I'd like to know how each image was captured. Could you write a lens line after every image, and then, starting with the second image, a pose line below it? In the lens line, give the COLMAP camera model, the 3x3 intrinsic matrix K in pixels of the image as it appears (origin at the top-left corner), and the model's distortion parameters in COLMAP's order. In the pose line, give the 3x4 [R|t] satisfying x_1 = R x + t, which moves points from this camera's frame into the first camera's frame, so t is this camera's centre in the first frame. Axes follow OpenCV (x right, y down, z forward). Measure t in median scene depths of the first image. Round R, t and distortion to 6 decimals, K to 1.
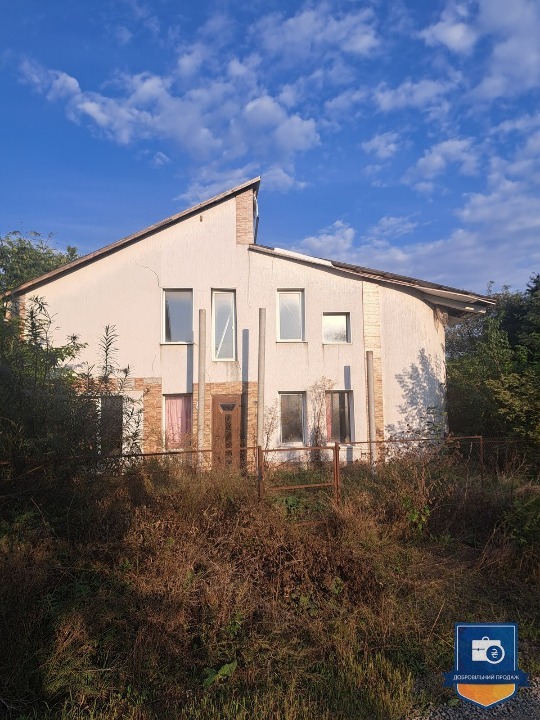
lens RADIAL K [[548.2, 0, 281.1], [0, 548.2, 361.1], [0, 0, 1]] dist [0.058836, -0.061481]
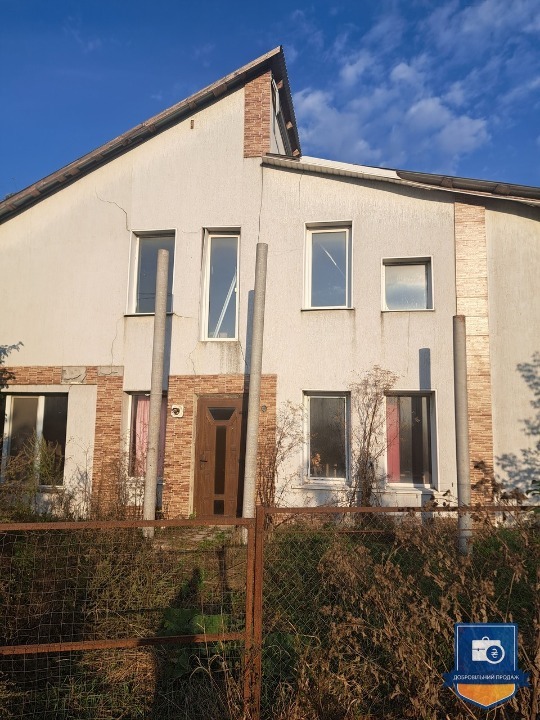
lens RADIAL K [[548.2, 0, 281.5], [0, 548.2, 365.1], [0, 0, 1]] dist [0.058836, -0.061481]
pose [[0.953911, 0.001488, -0.300087, 0.152434], [-0.008746, 0.999701, -0.022843, 0.040422], [0.299963, 0.024414, 0.953638, 0.410712]]
